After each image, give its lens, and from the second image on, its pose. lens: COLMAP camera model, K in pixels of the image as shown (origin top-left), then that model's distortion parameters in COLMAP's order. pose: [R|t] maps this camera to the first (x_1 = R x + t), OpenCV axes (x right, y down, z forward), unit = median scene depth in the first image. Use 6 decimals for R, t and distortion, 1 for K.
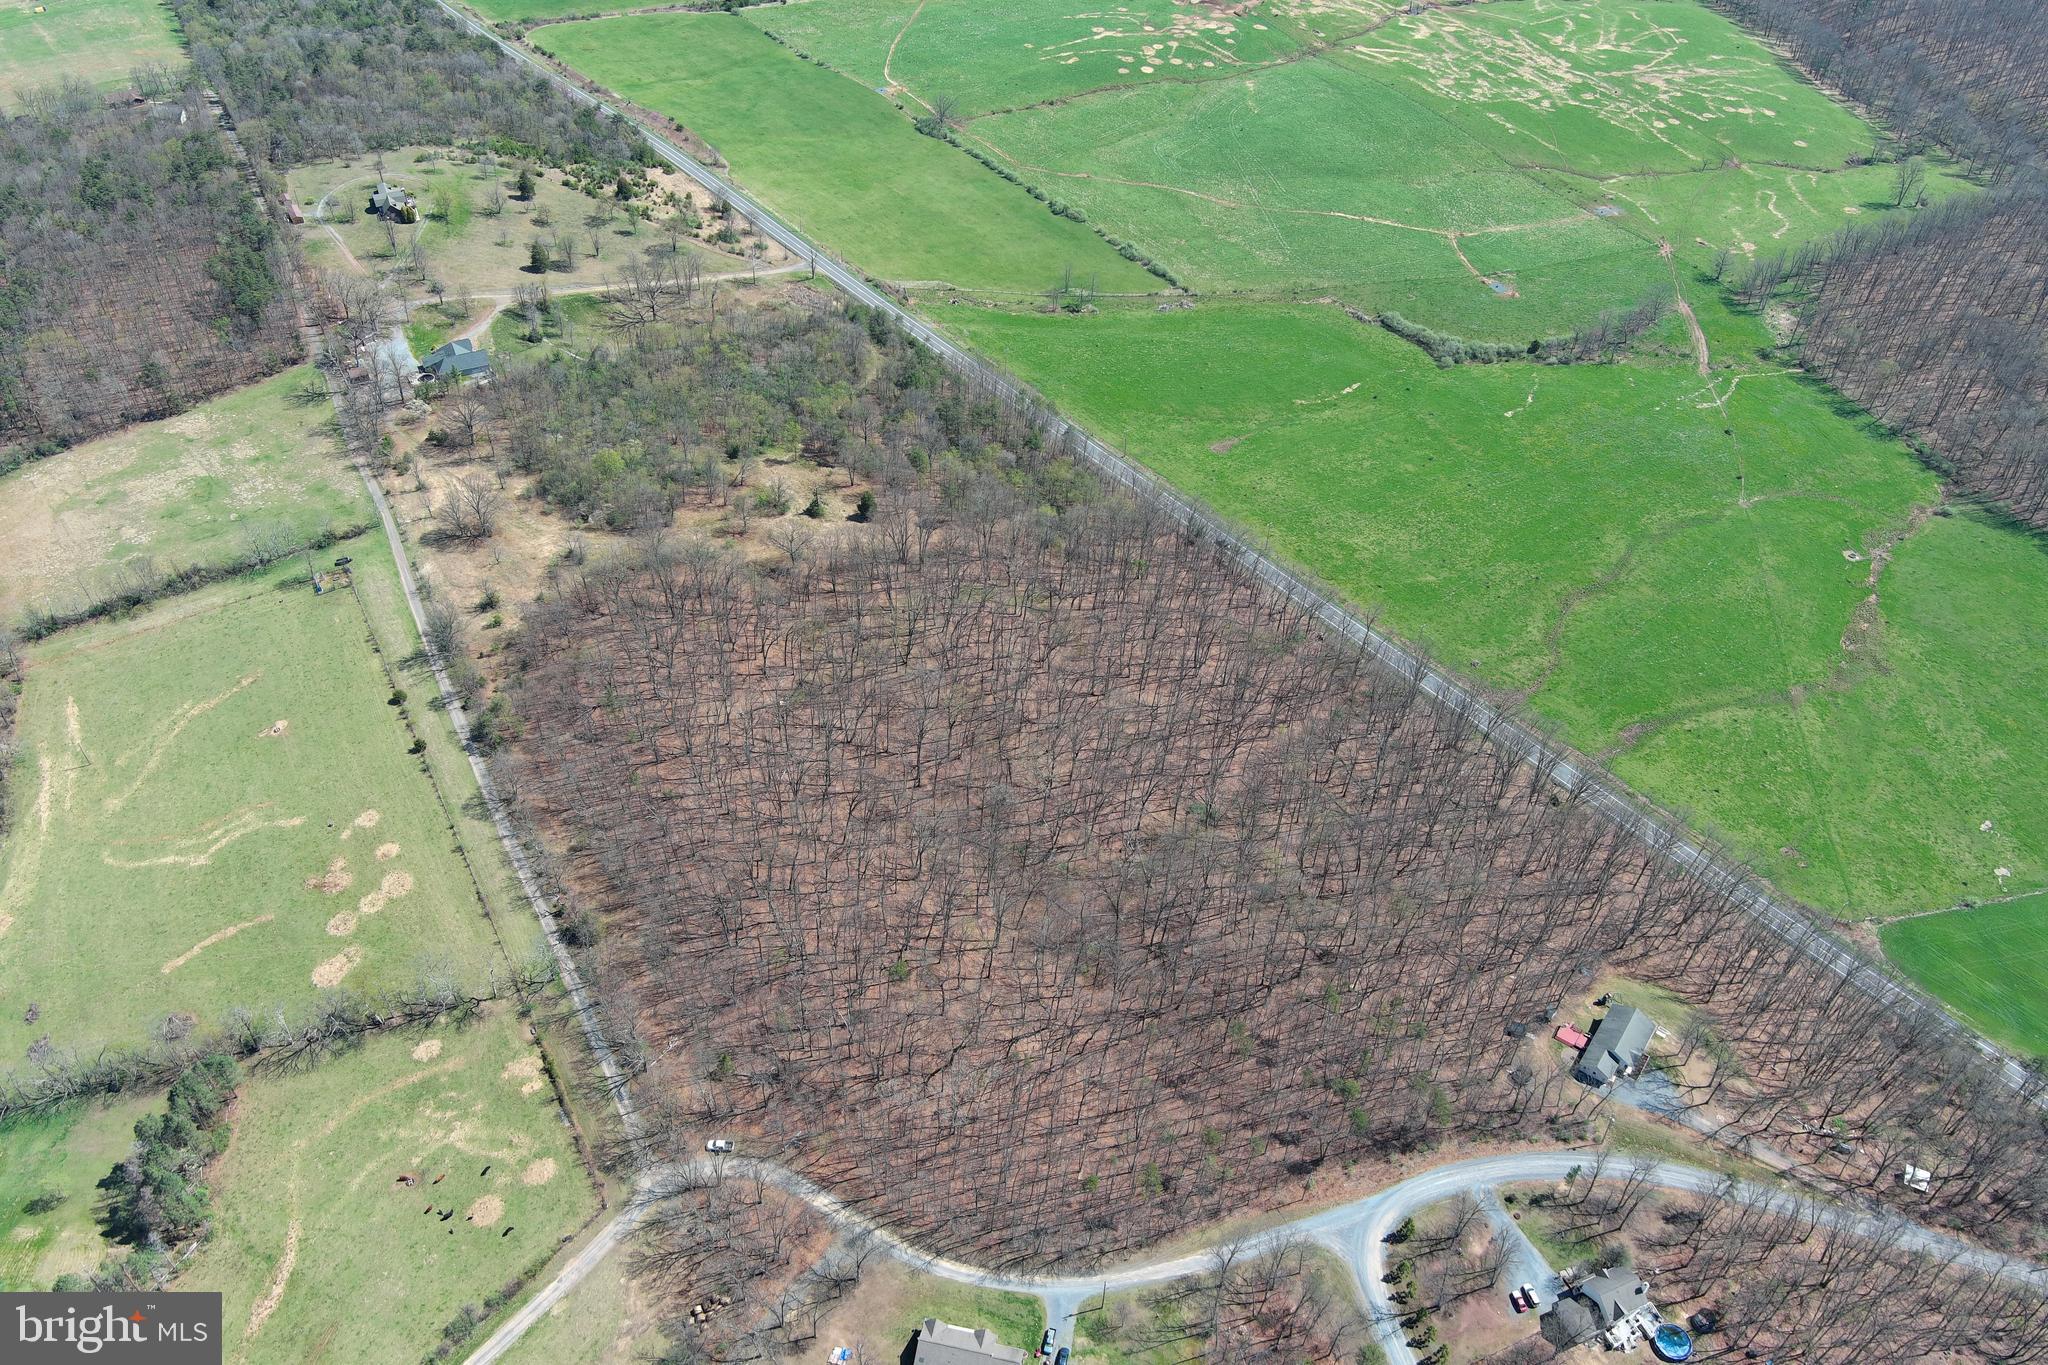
lens RADIAL K [[1596.6, 0, 1022.6], [0, 1596.6, 678.3], [0, 0, 1]] dist [0.008686, 0.008394]
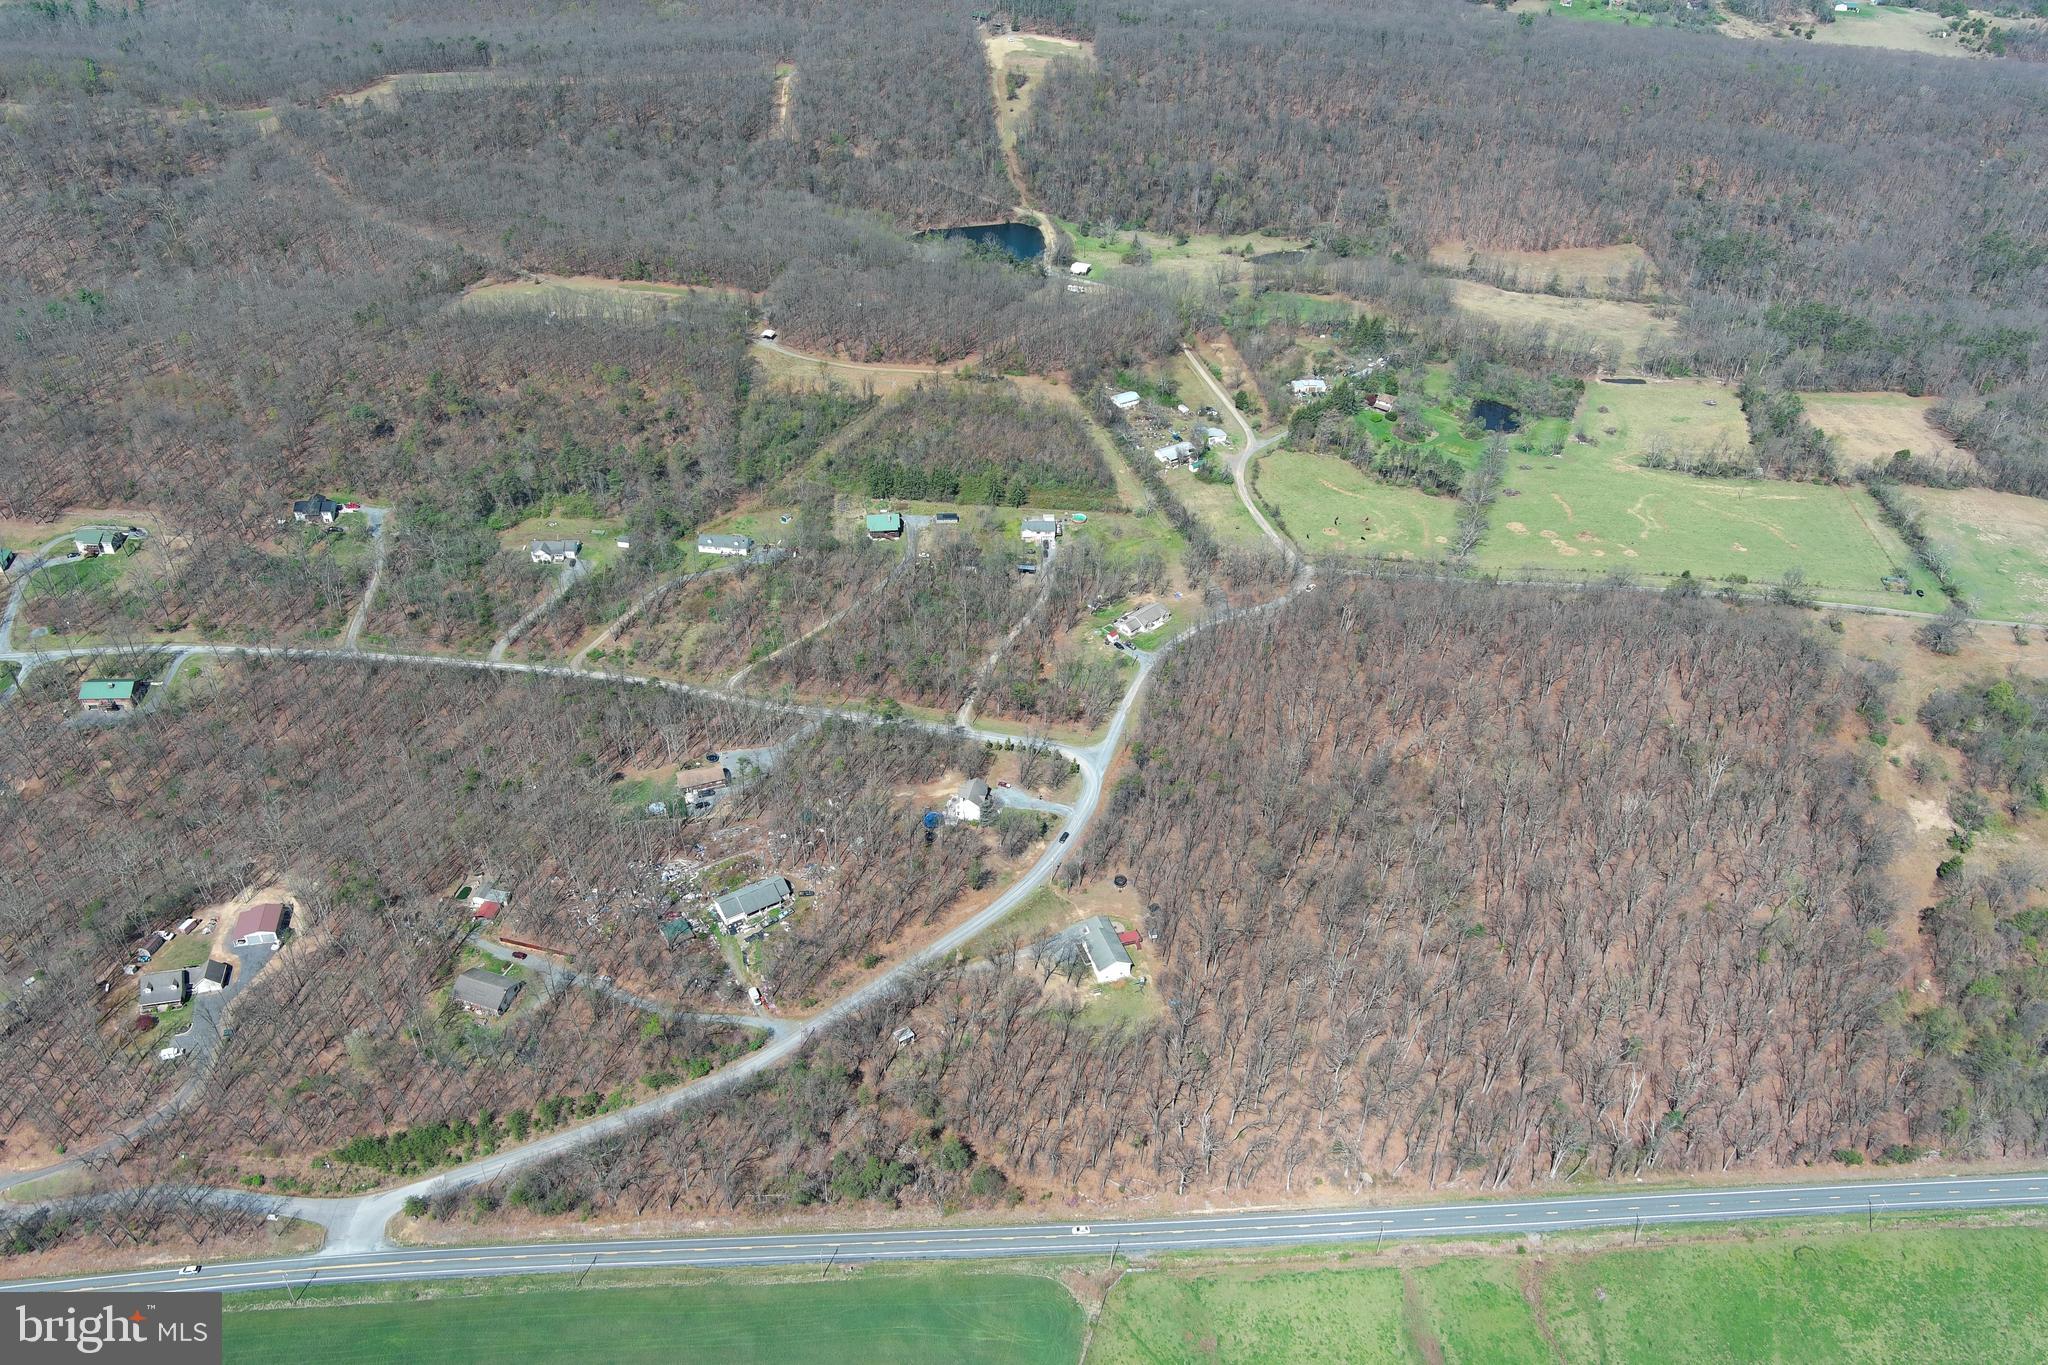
lens RADIAL K [[1578.8, 0, 1021.1], [0, 1578.8, 692.8], [0, 0, 1]] dist [0.039783, -0.055494]
pose [[-0.567611, 0.481237, -0.668003, 1.176790], [-0.583216, 0.337653, 0.738816, -0.754616], [0.581099, 0.808951, 0.089010, 0.684785]]
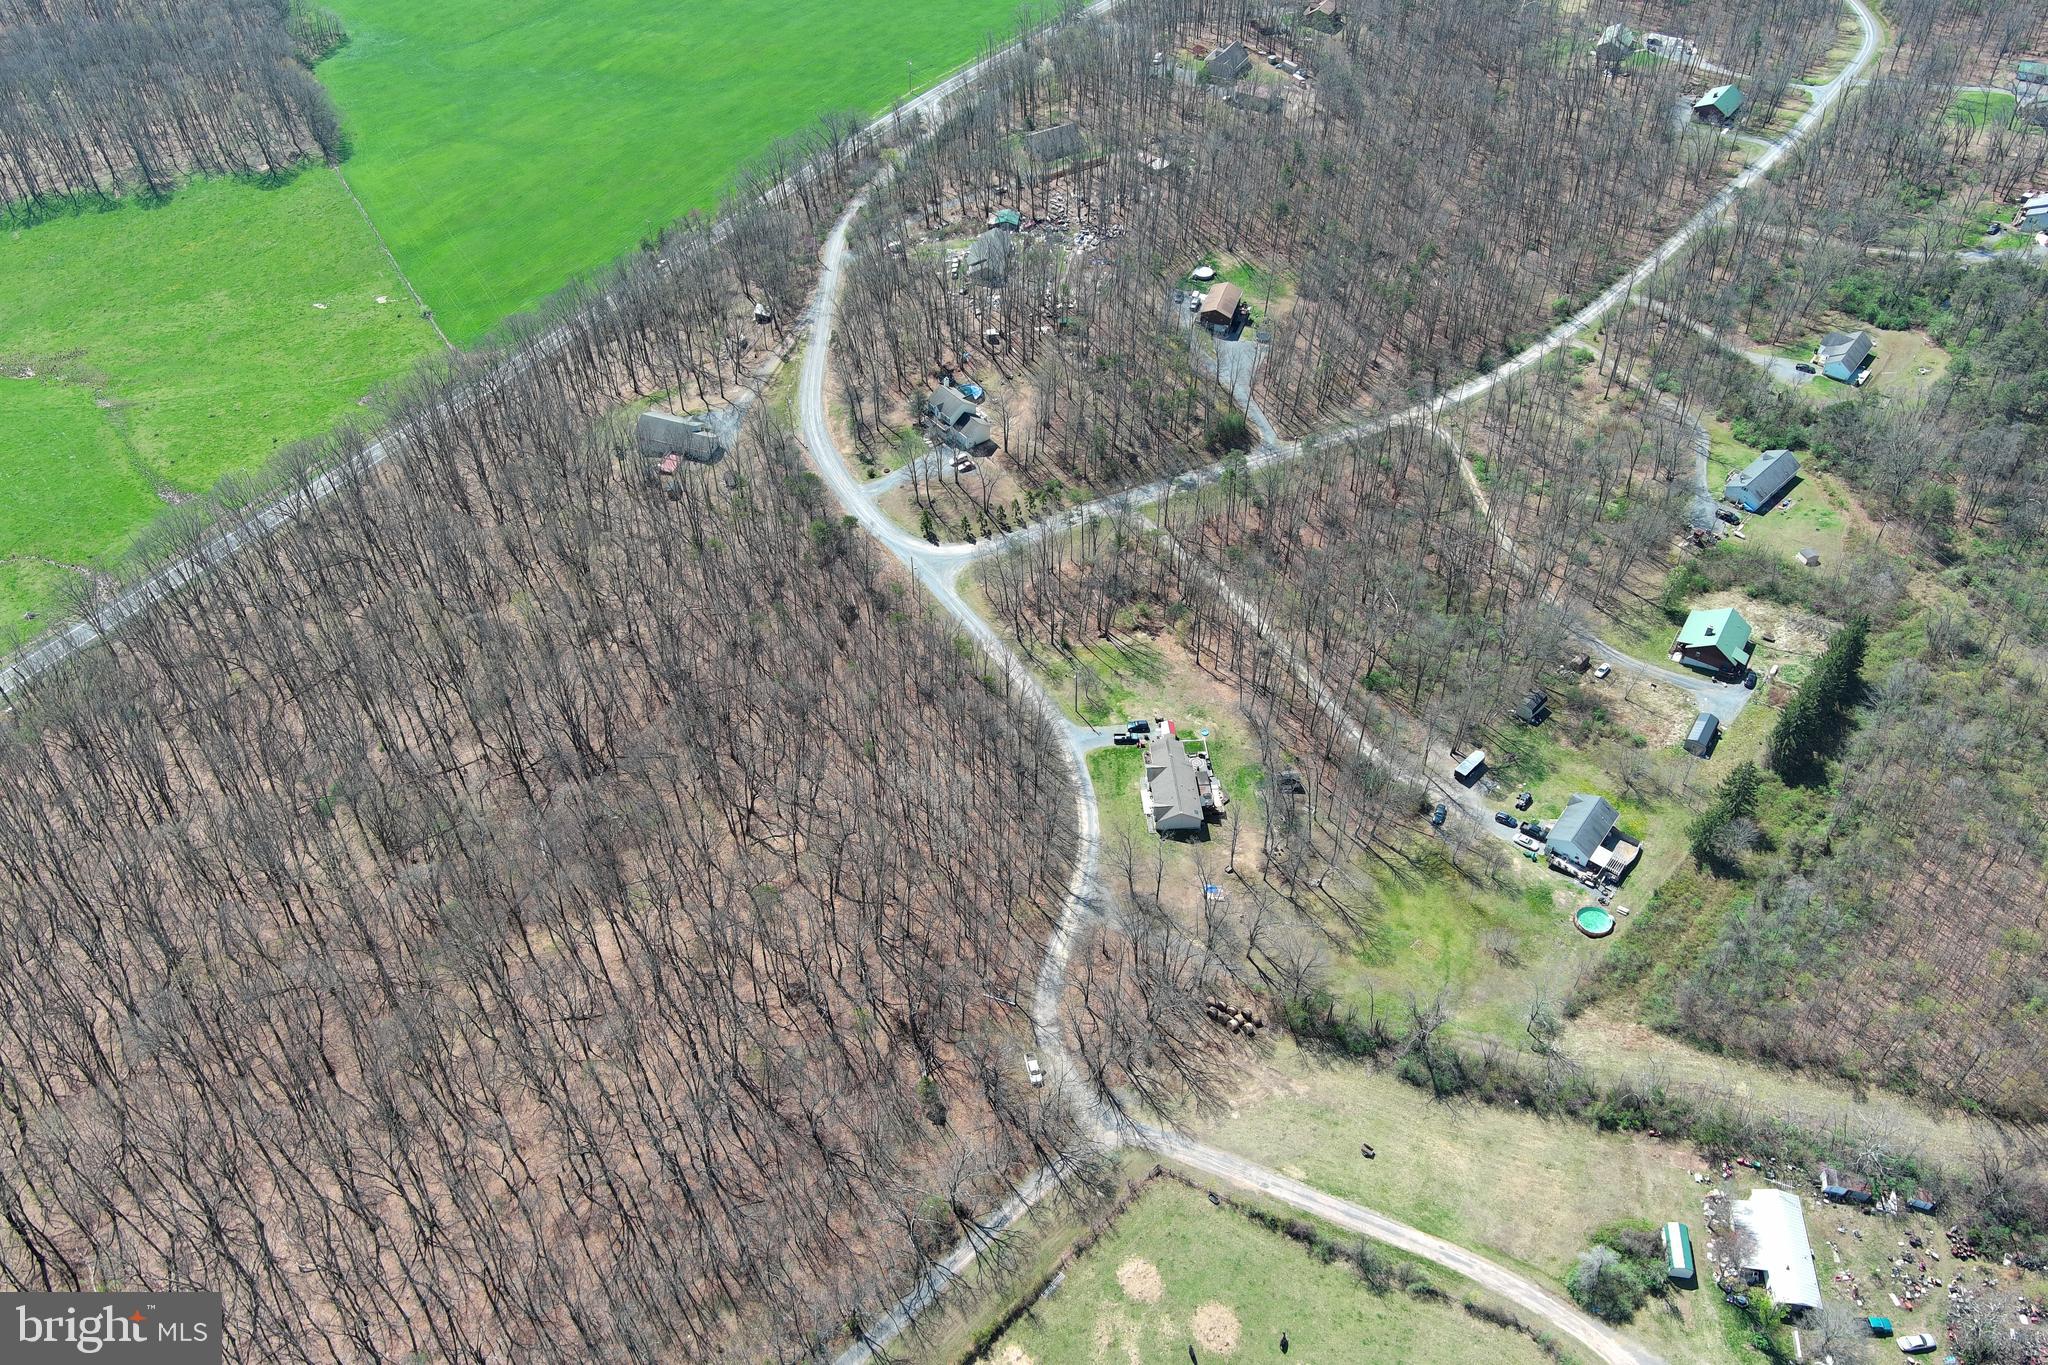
lens RADIAL K [[1578.8, 0, 1021.1], [0, 1578.8, 692.8], [0, 0, 1]] dist [0.039783, -0.055494]
pose [[-0.276386, -0.688403, 0.670606, -0.526678], [0.653582, 0.376940, 0.656313, -0.254023], [-0.704586, 0.619692, 0.345747, 0.583664]]
